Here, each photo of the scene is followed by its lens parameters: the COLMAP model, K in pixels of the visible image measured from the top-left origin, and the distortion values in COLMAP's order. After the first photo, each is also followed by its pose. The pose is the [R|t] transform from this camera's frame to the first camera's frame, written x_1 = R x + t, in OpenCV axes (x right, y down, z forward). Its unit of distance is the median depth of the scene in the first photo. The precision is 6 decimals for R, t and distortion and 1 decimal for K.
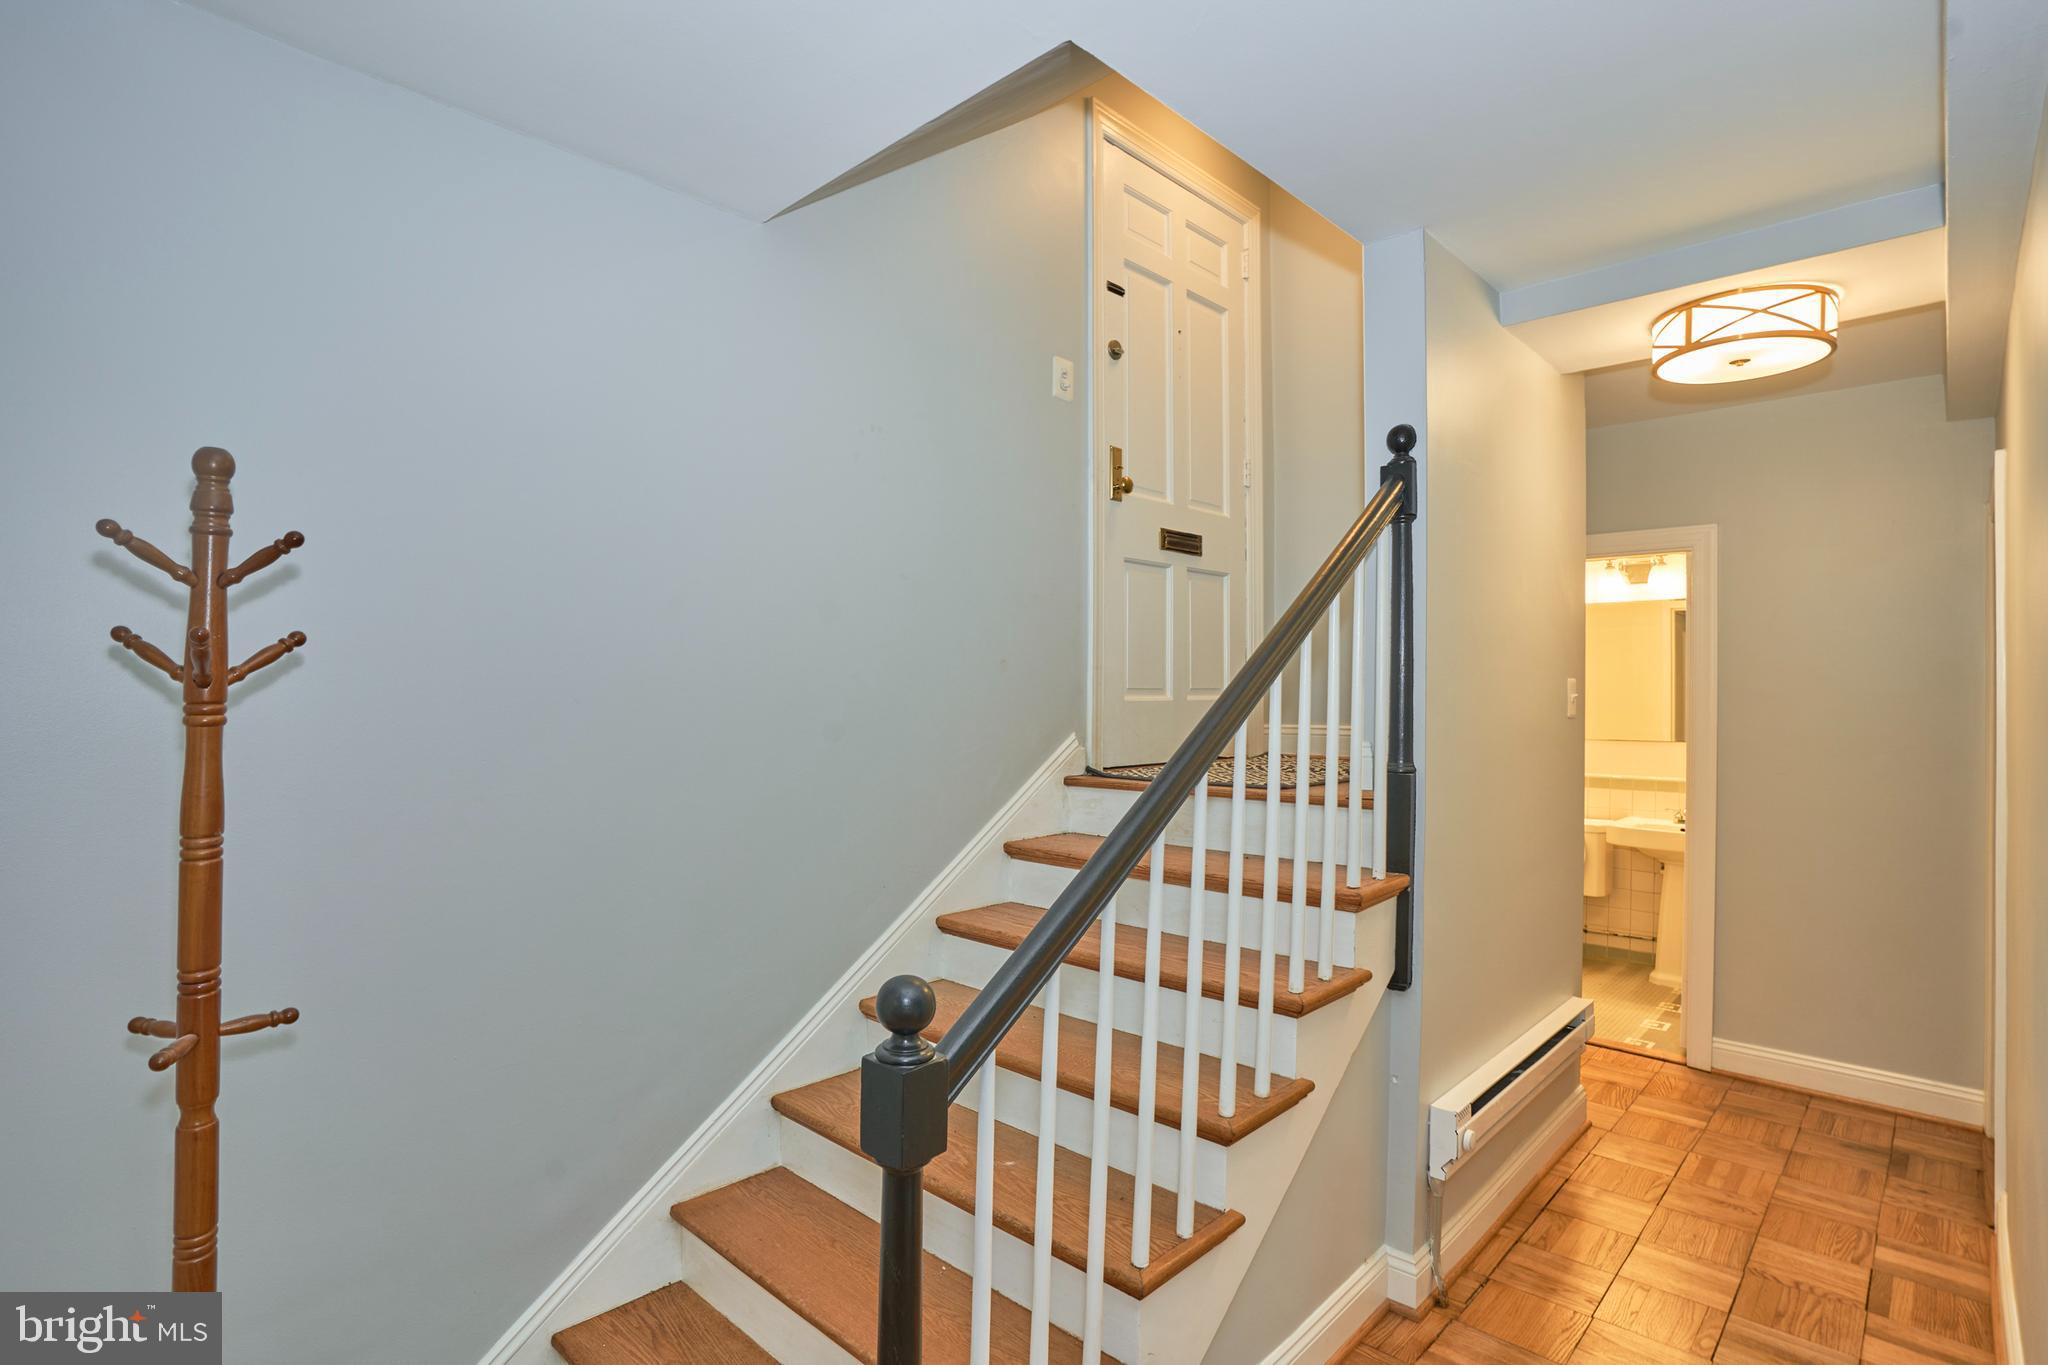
lens RADIAL K [[1004.3, 0, 1010.0], [0, 1004.3, 687.1], [0, 0, 1]] dist [-0.077203, 0.036720]
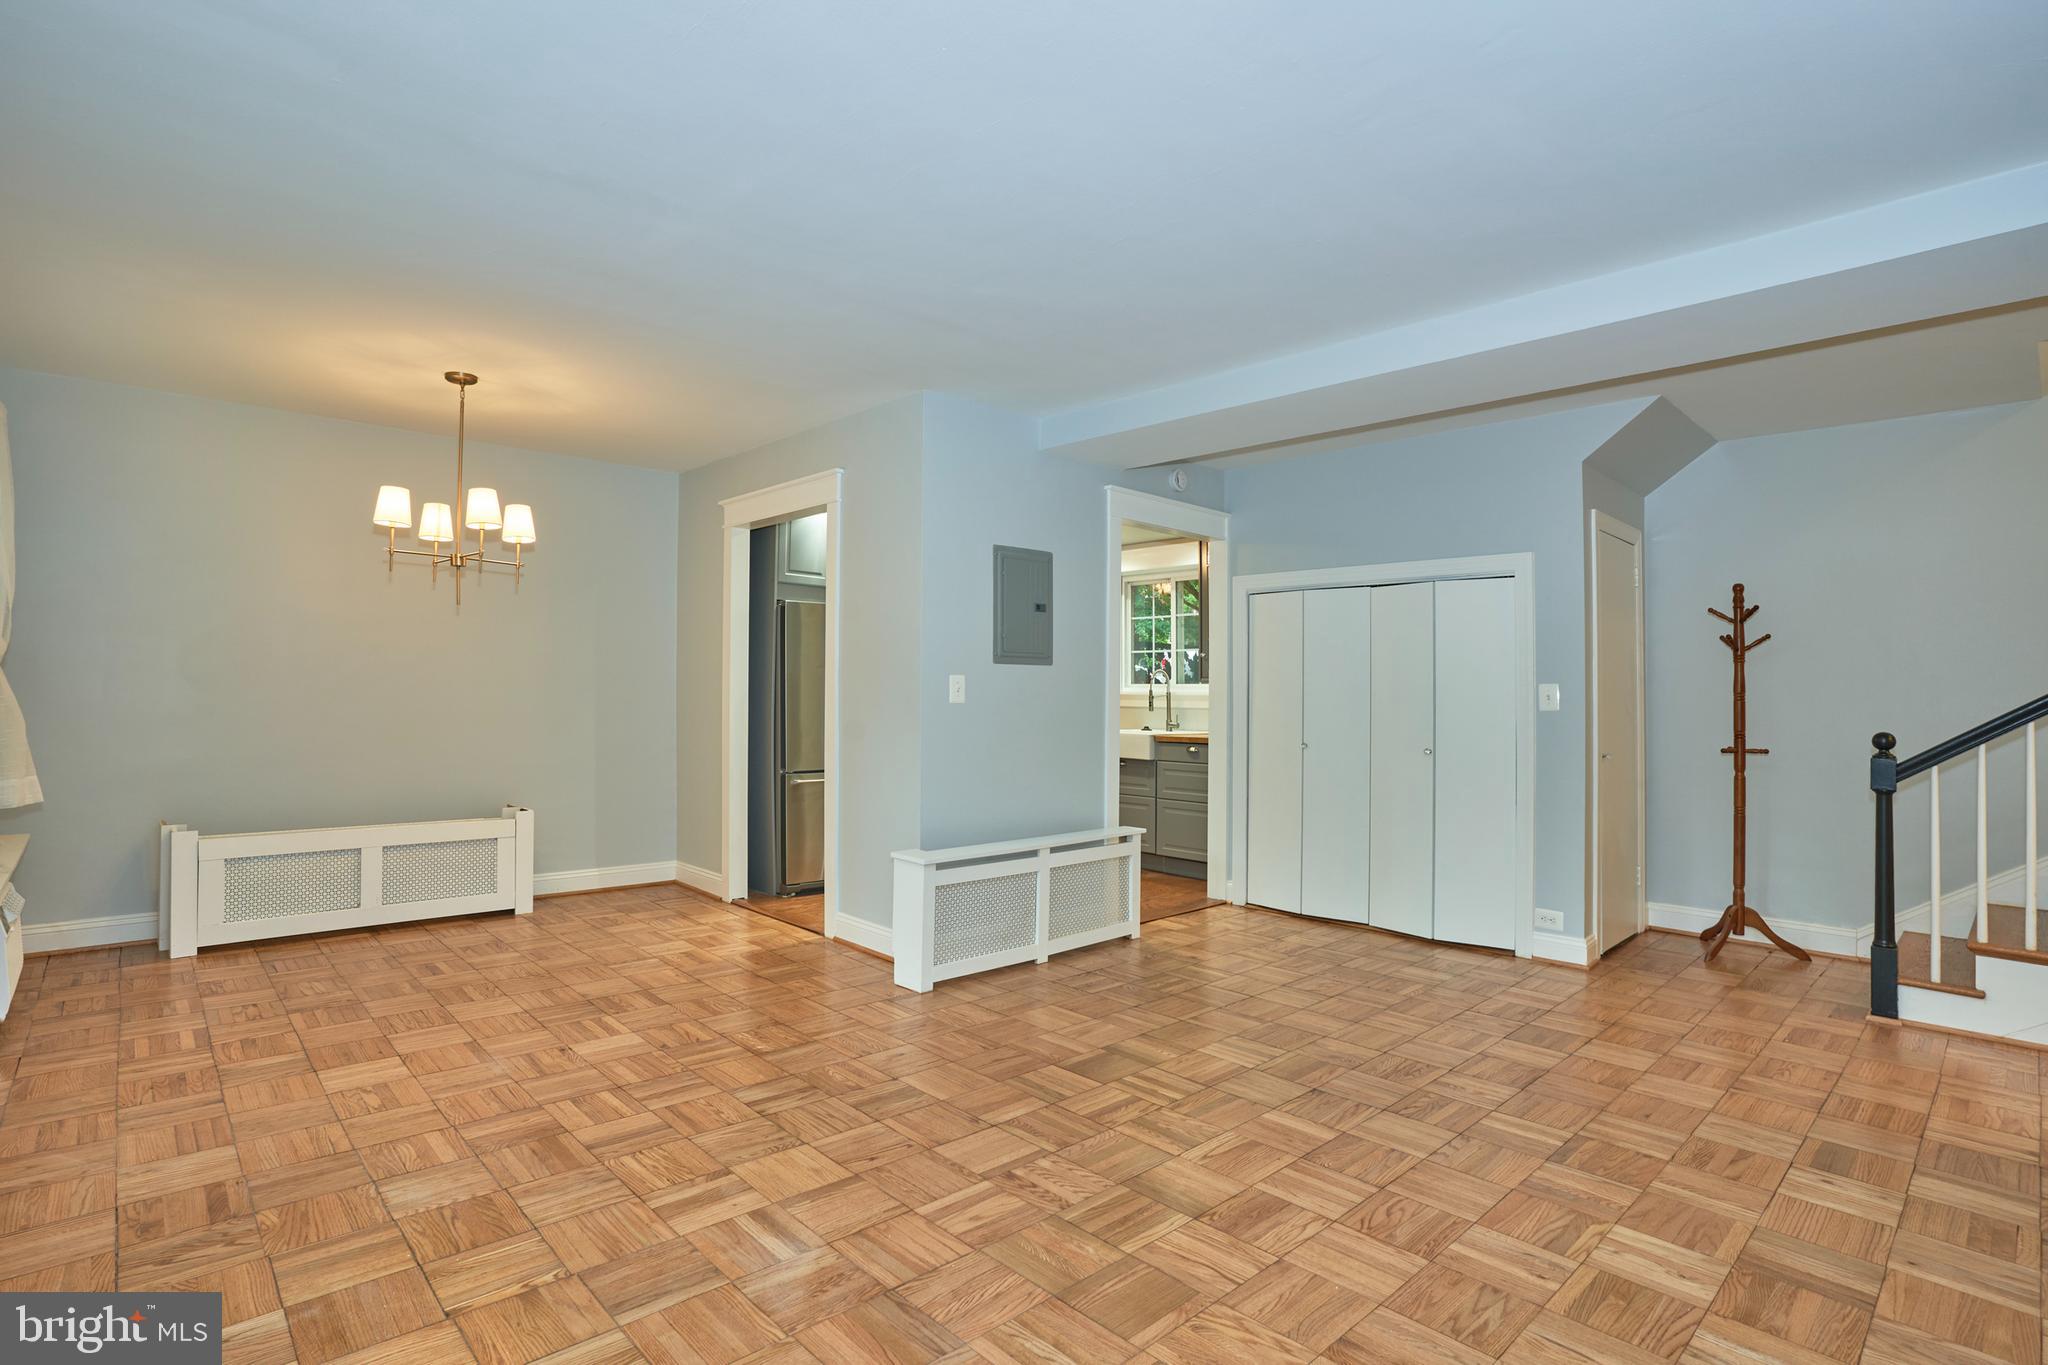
lens RADIAL K [[1016.7, 0, 1012.3], [0, 1016.7, 699.6], [0, 0, 1]] dist [-0.079115, 0.037492]
pose [[-0.045525, -0.000451, -0.998963, 1.737025], [-0.016880, 0.999857, 0.000318, 0.133827], [0.998821, 0.016877, -0.045526, -0.900040]]
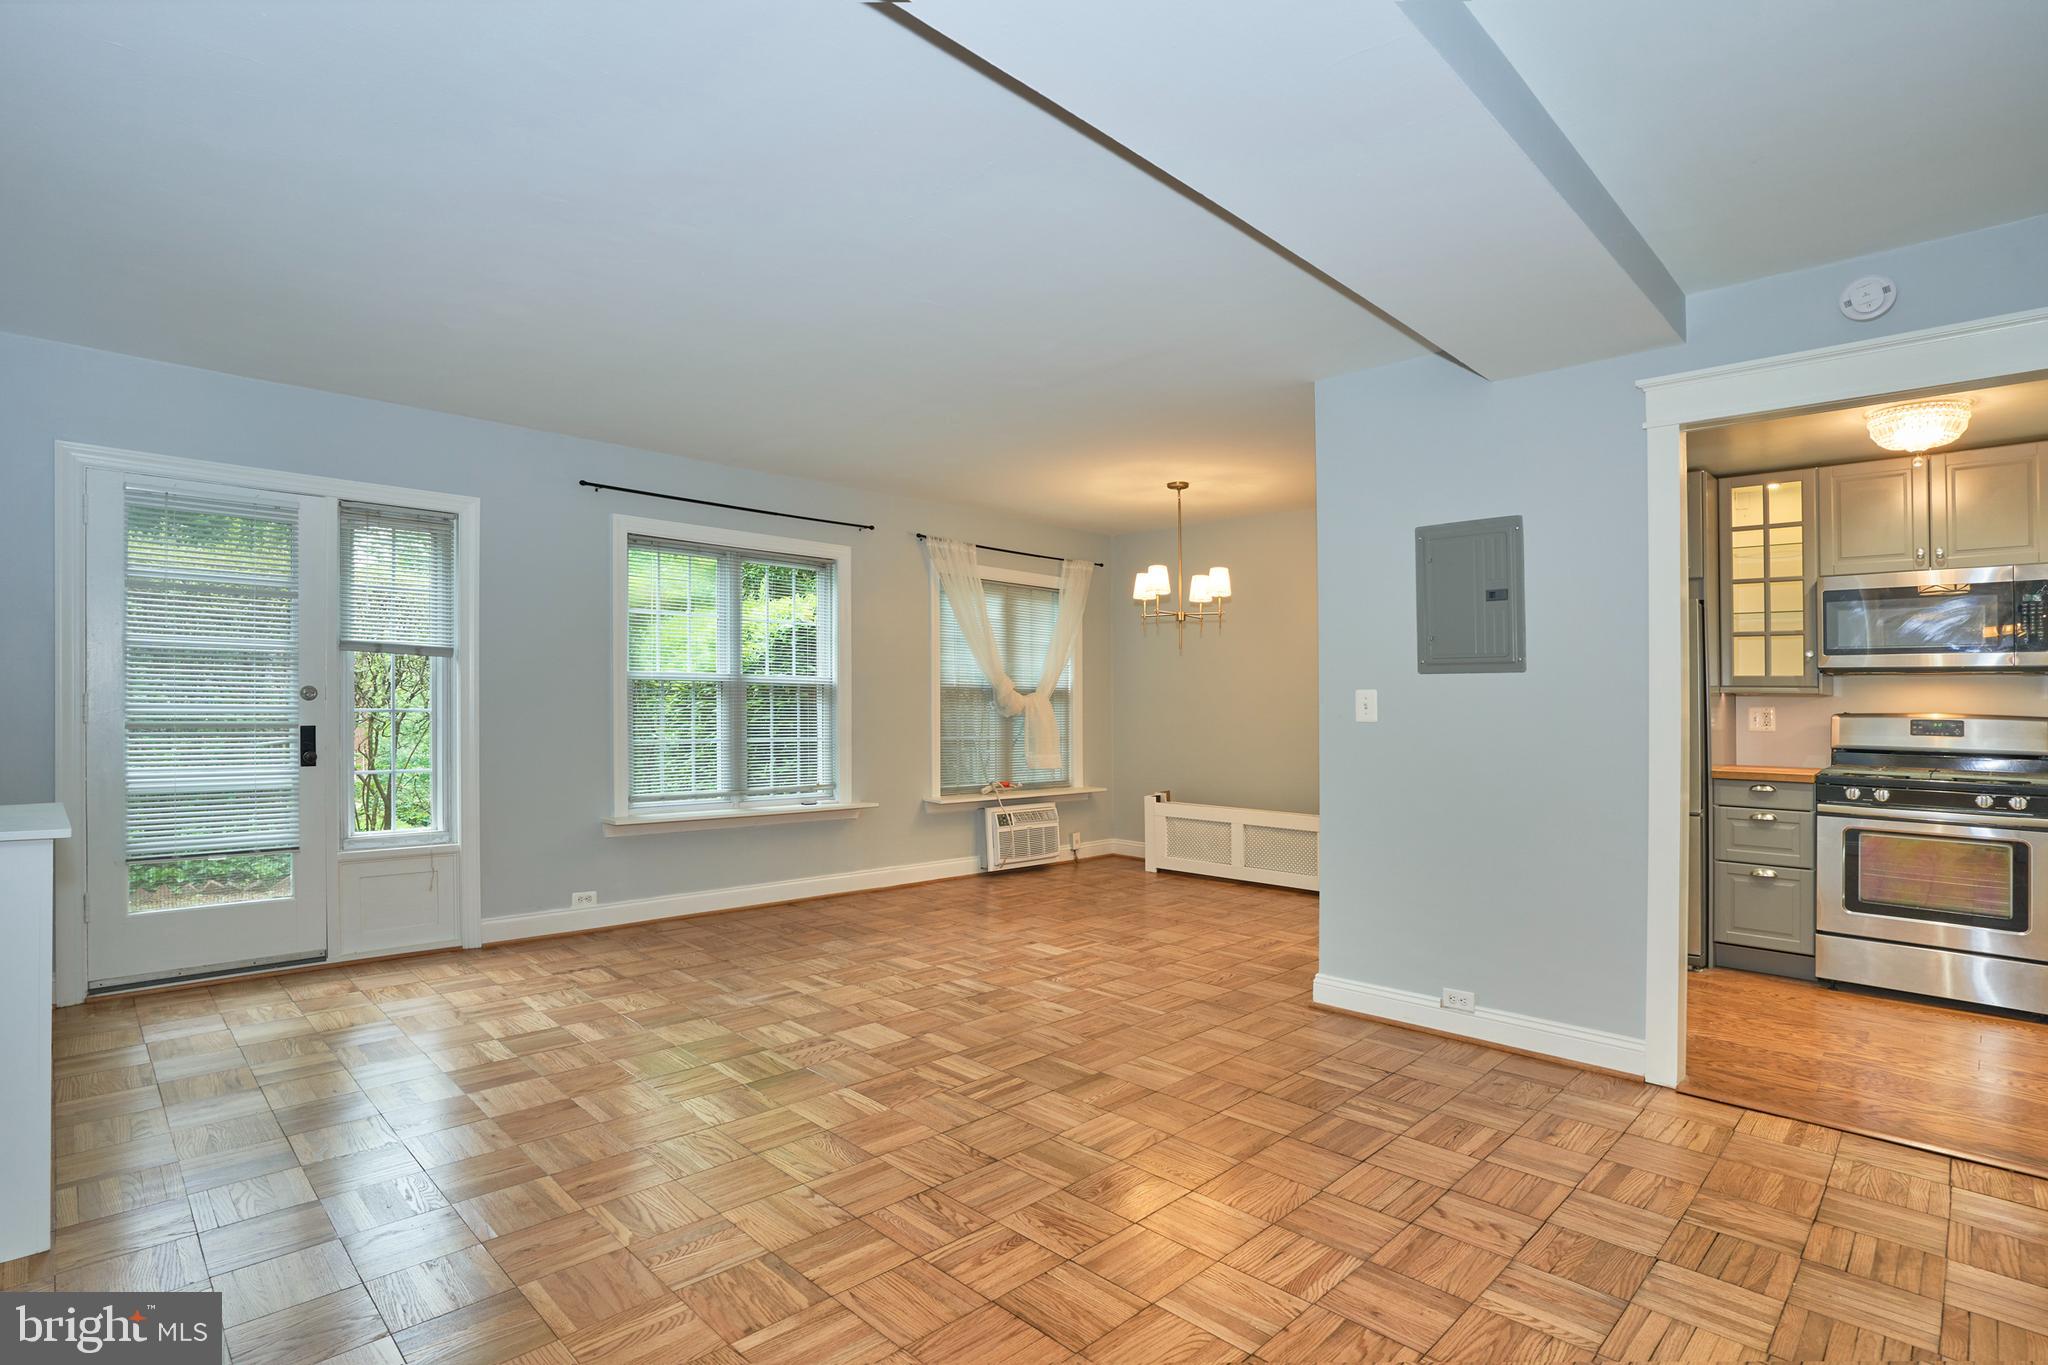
lens RADIAL K [[1004.3, 0, 1010.0], [0, 1004.3, 687.1], [0, 0, 1]] dist [-0.077203, 0.036720]
pose [[-0.999816, -0.013501, 0.013657, 0.247545], [-0.013658, 0.999841, -0.011483, 0.110539], [-0.013500, -0.011668, -0.999841, 0.727486]]
